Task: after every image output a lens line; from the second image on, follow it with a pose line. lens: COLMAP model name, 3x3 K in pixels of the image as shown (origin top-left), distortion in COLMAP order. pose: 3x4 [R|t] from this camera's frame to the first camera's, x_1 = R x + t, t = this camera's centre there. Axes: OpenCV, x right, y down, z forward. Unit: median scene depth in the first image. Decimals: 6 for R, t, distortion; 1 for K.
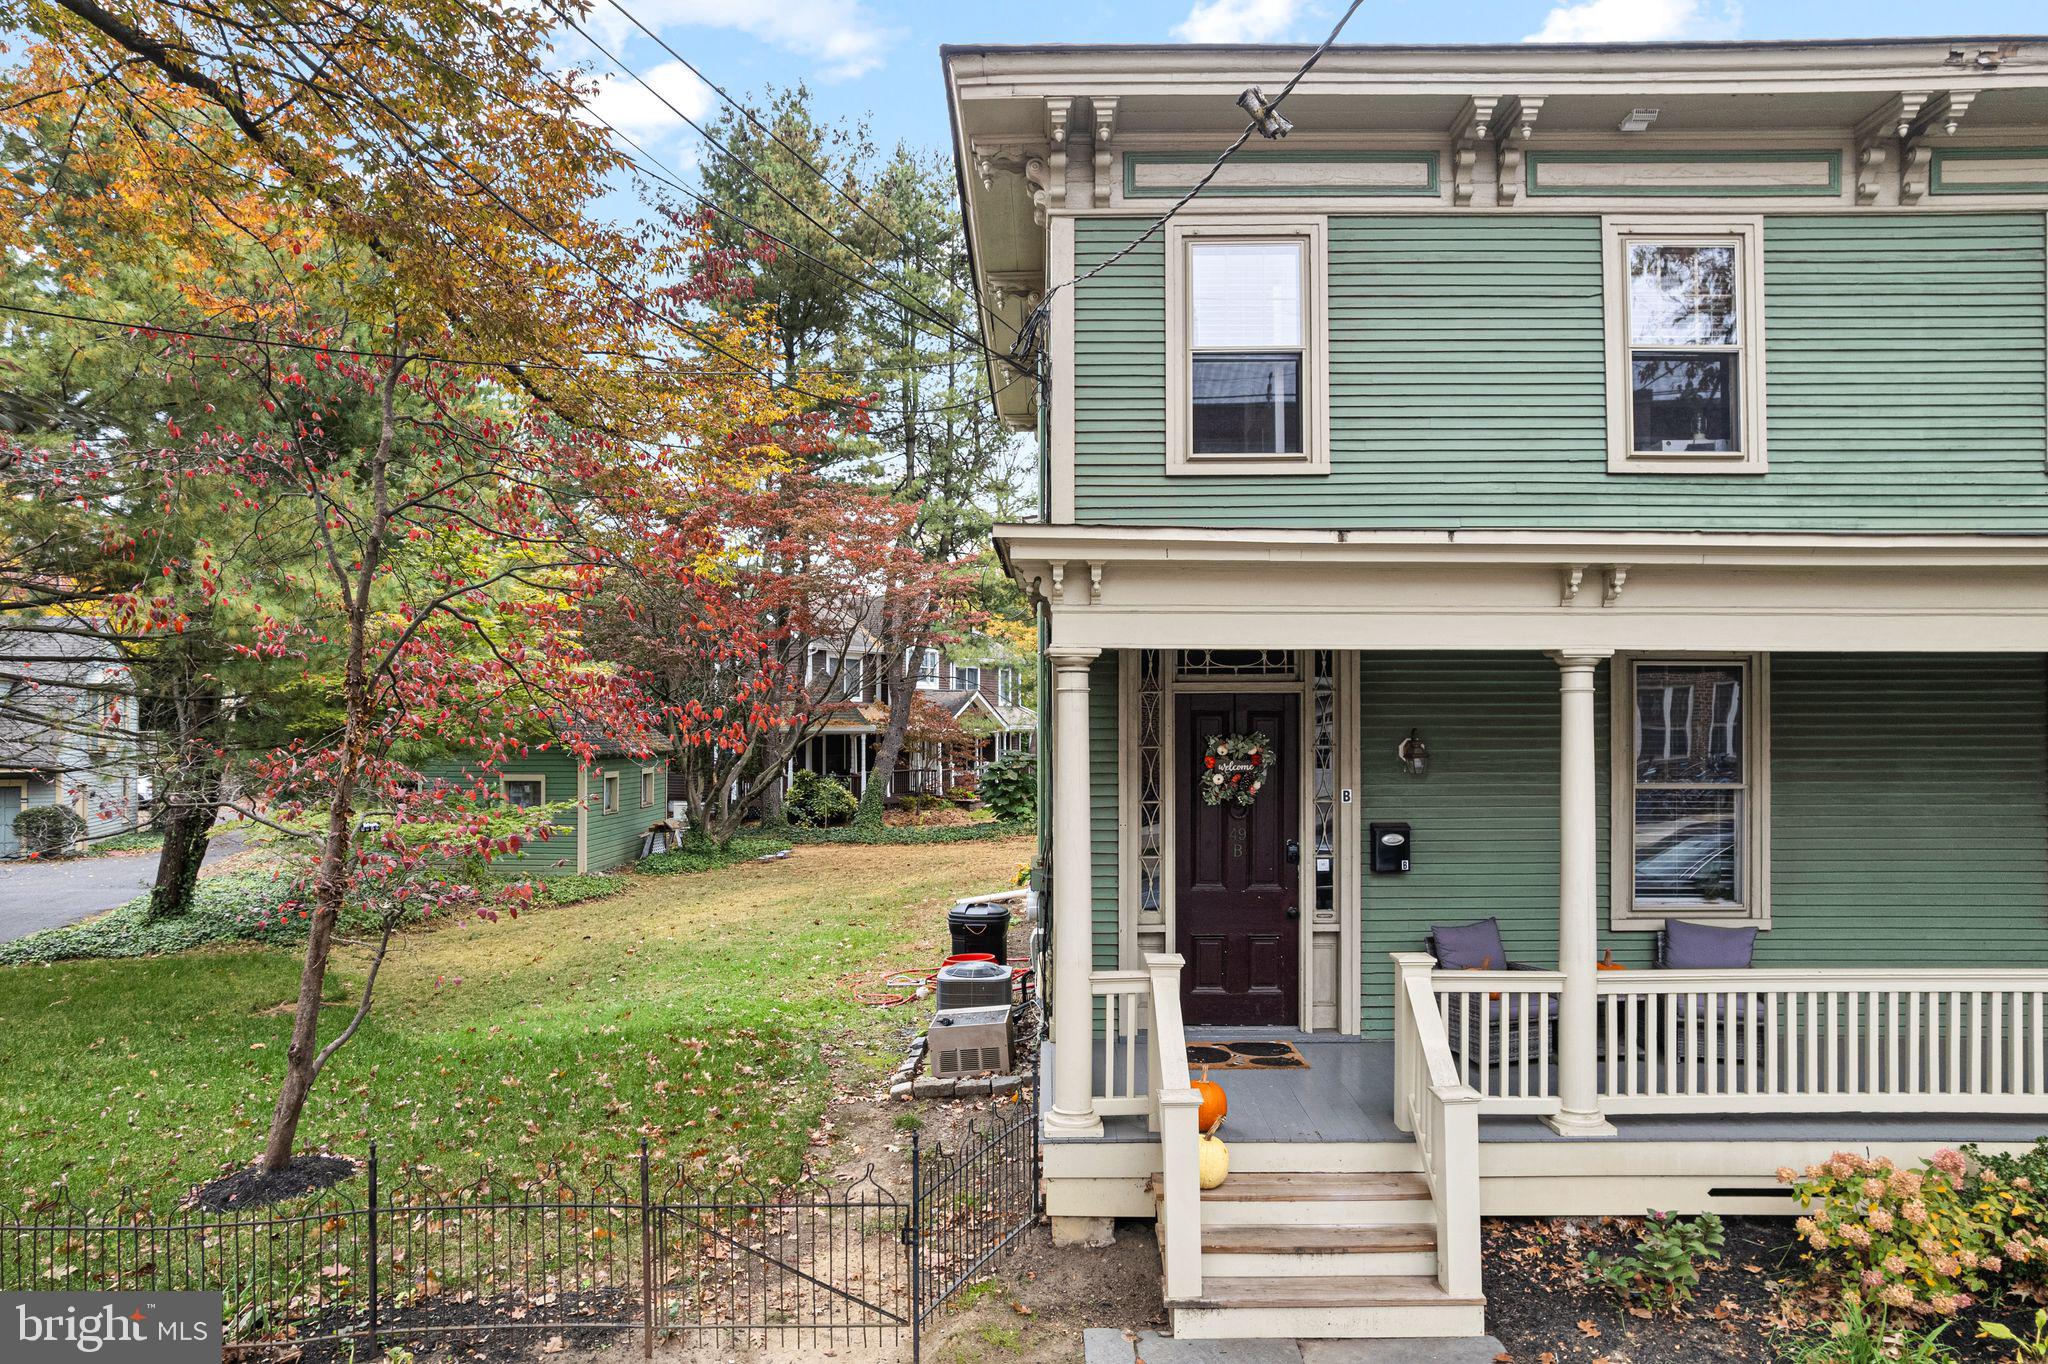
lens RADIAL K [[1338.4, 0, 1016.9], [0, 1338.4, 714.8], [0, 0, 1]] dist [-0.075206, 0.062950]
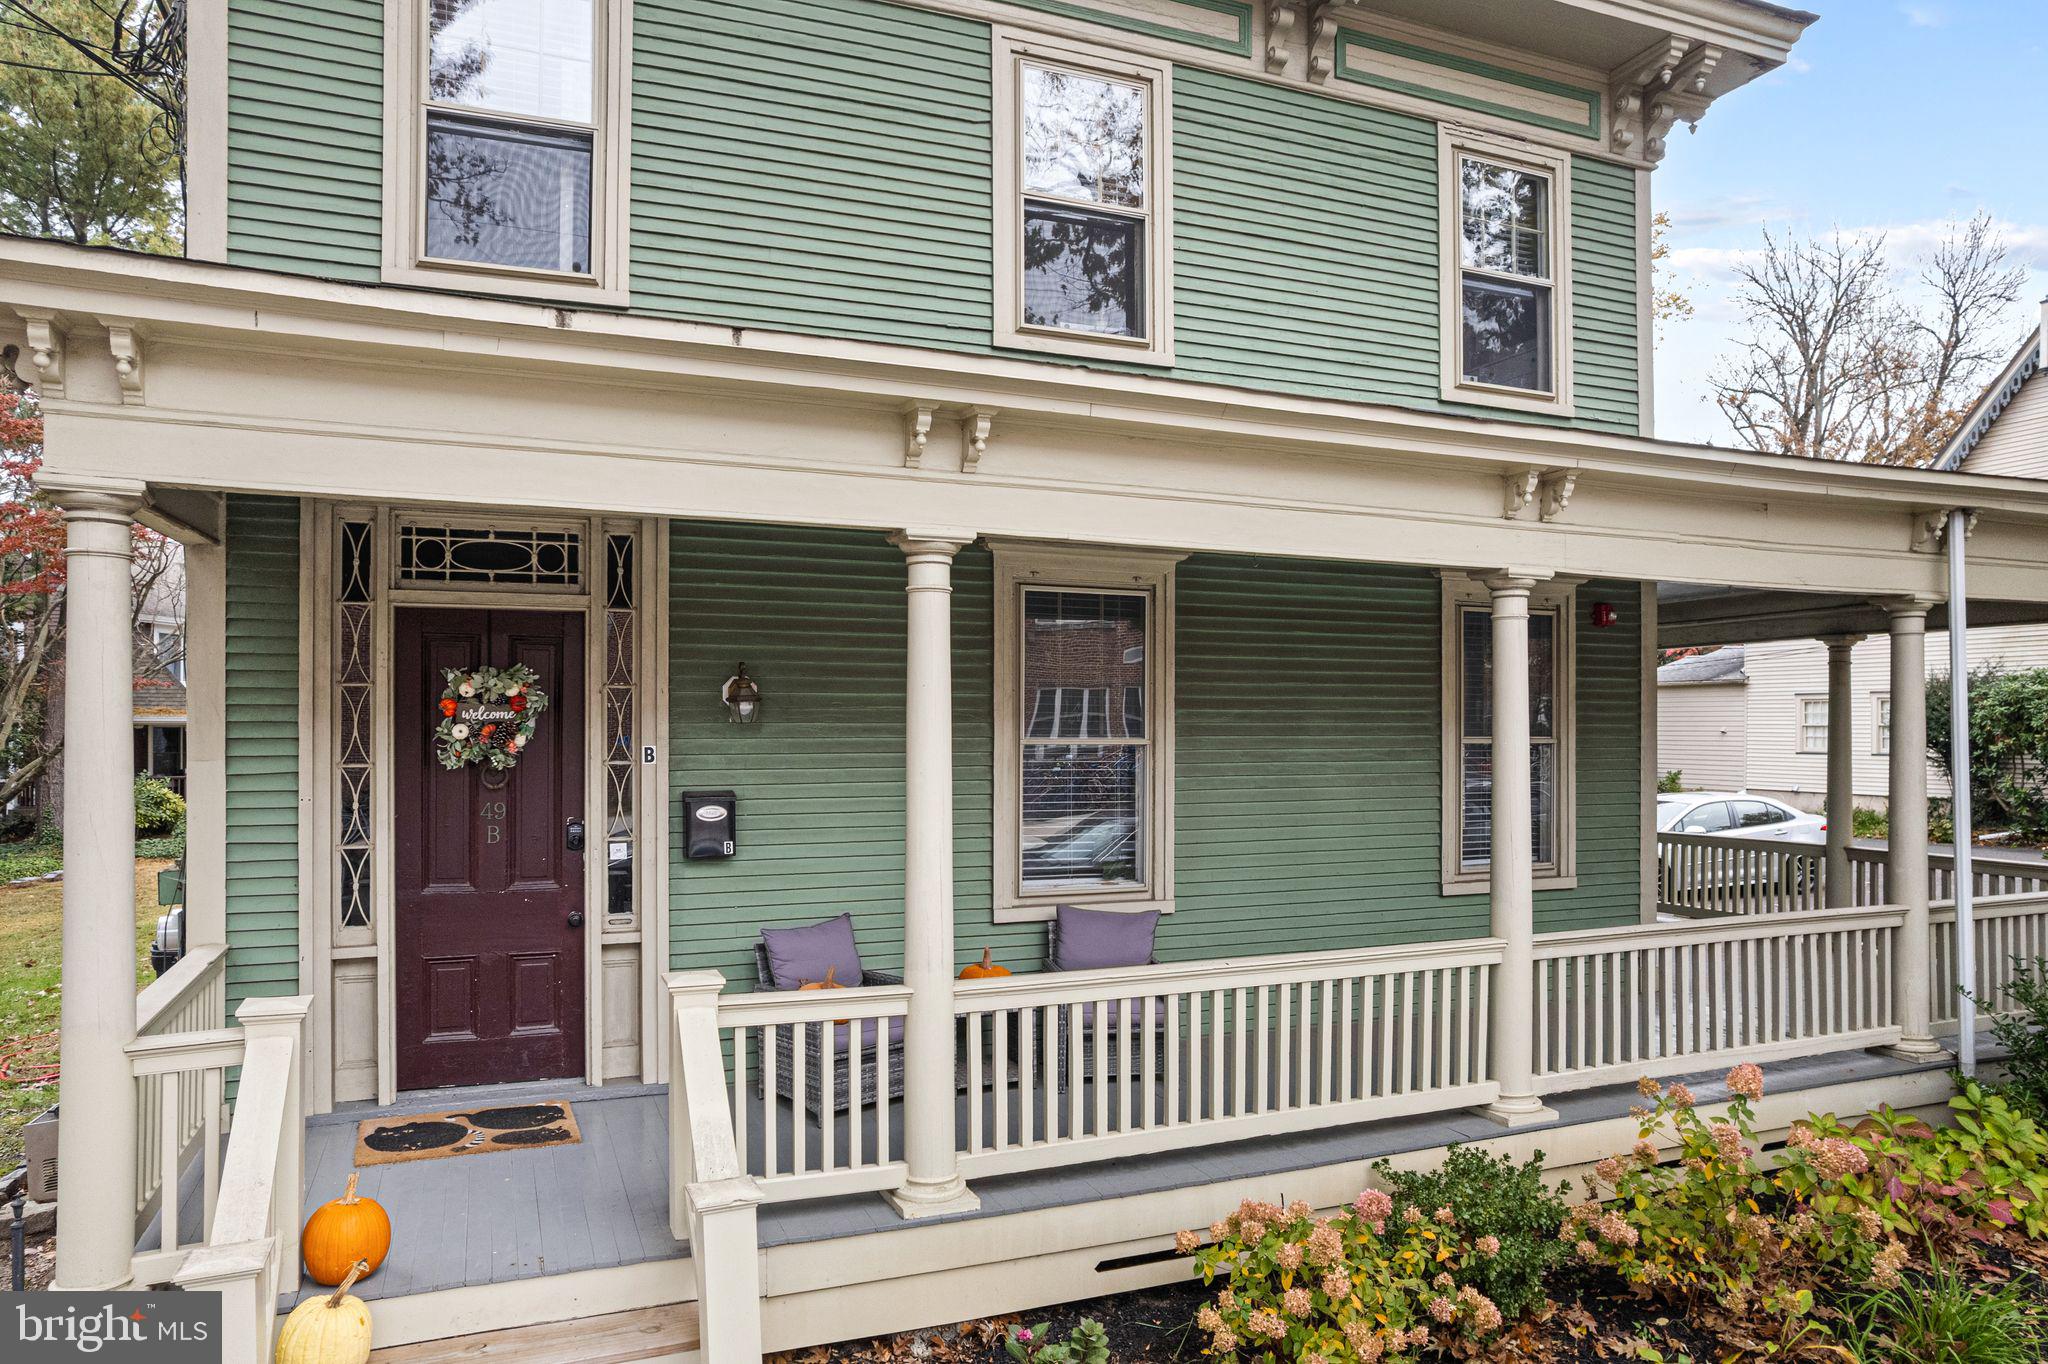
lens RADIAL K [[1338.4, 0, 1037.6], [0, 1338.4, 729.2], [0, 0, 1]] dist [-0.075206, 0.062950]
pose [[0.916448, 0.000835, 0.400152, 0.164384], [-0.005380, 0.999933, 0.010237, 0.042027], [-0.400117, -0.011535, 0.916392, 0.274227]]
